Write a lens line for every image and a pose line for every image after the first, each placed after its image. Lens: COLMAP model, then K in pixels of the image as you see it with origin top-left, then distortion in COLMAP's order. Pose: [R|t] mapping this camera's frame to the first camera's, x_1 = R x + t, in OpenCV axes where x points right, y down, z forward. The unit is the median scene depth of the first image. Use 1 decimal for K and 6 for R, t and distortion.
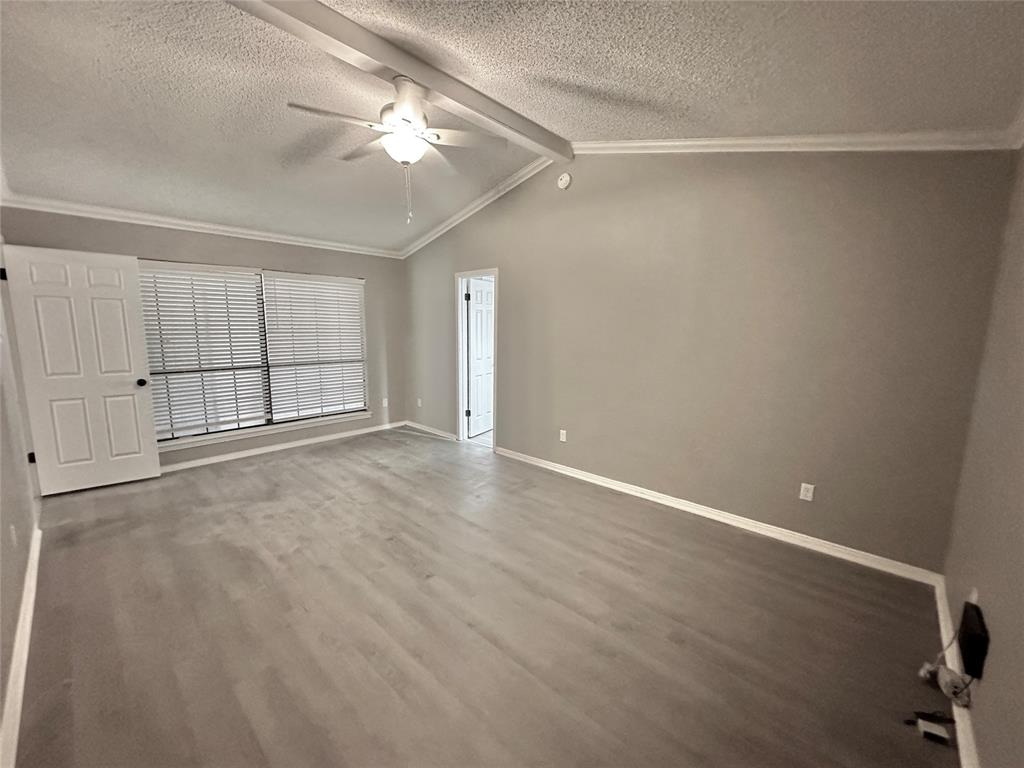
lens RADIAL K [[408.6, 0, 513.4], [0, 408.6, 383.2], [0, 0, 1]] dist [-0.003040, 0.000543]
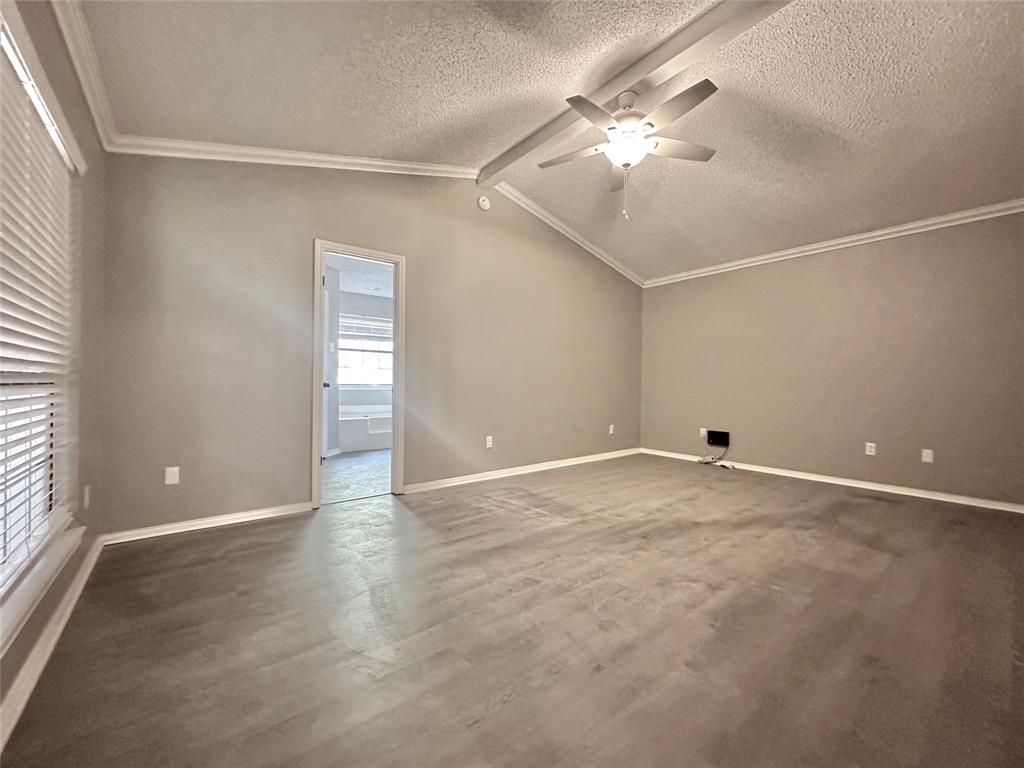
lens RADIAL K [[408.6, 0, 513.5], [0, 408.6, 382.6], [0, 0, 1]] dist [-0.003040, 0.000543]
pose [[0.157244, -0.014992, 0.987446, -1.145263], [0.137872, 0.990426, -0.006918, -0.001857], [-0.977888, 0.137229, 0.157805, 0.993654]]
